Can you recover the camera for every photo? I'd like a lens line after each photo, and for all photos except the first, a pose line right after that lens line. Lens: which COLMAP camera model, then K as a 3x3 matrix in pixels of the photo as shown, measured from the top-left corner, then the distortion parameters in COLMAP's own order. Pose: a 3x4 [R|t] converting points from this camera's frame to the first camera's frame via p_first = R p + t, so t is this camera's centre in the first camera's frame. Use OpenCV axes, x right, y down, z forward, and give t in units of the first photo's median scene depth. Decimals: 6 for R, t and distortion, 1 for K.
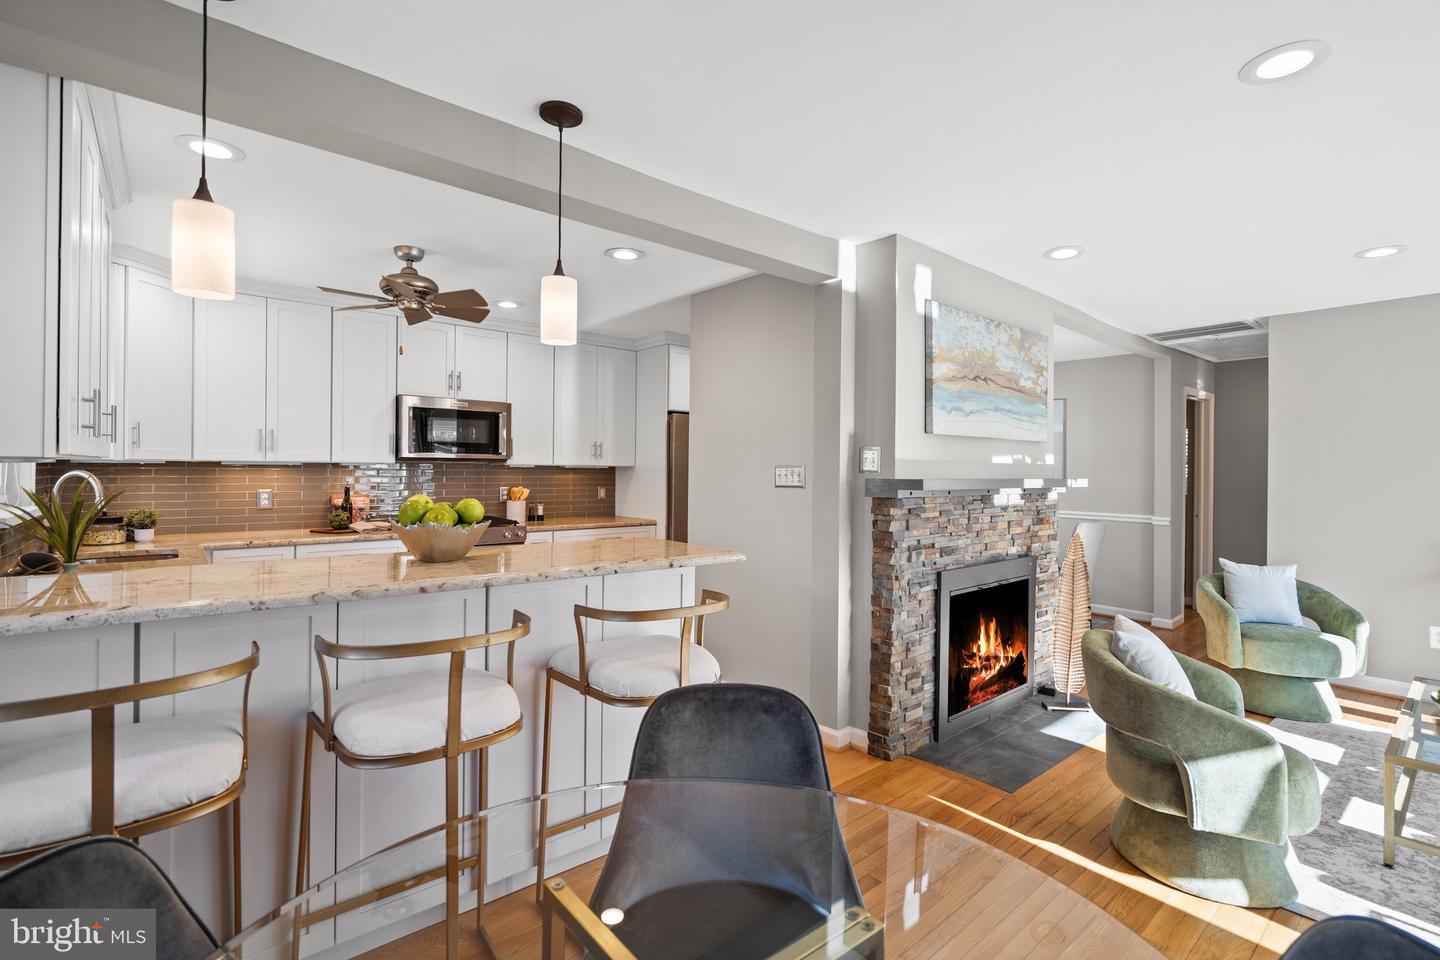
lens RADIAL K [[667.0, 0, 715.7], [0, 667.0, 466.2], [0, 0, 1]] dist [-0.001437, 0.000428]
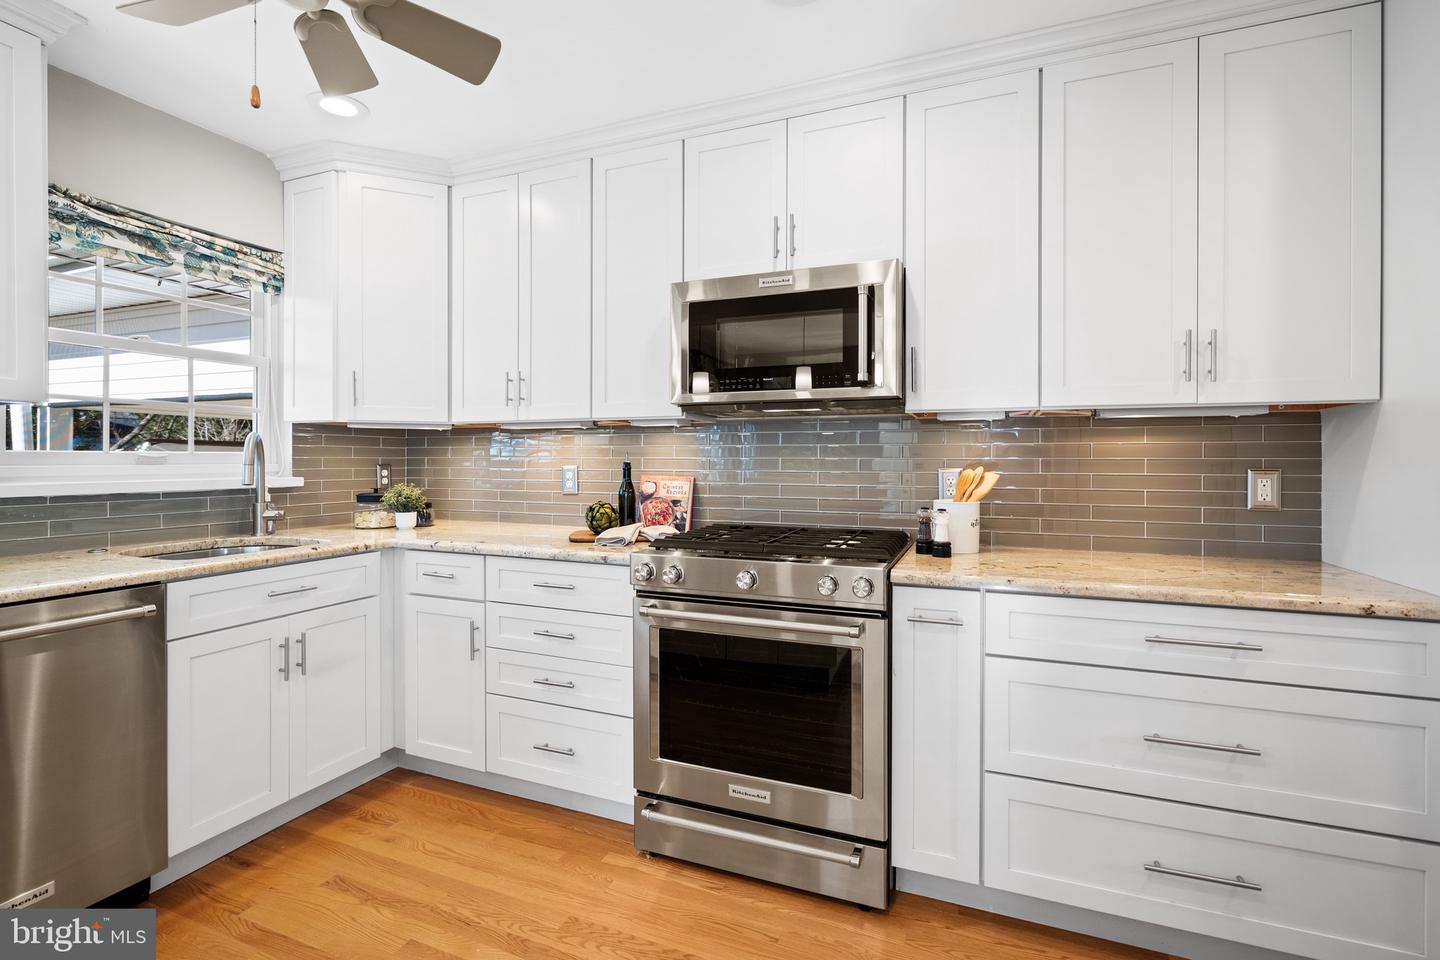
lens RADIAL K [[667.0, 0, 715.7], [0, 667.0, 466.2], [0, 0, 1]] dist [-0.001437, 0.000428]
pose [[0.465402, -0.000206, -0.885100, 0.000052], [0.006604, 0.999973, 0.003240, 0.033747], [0.885075, -0.007353, 0.465390, 0.806687]]
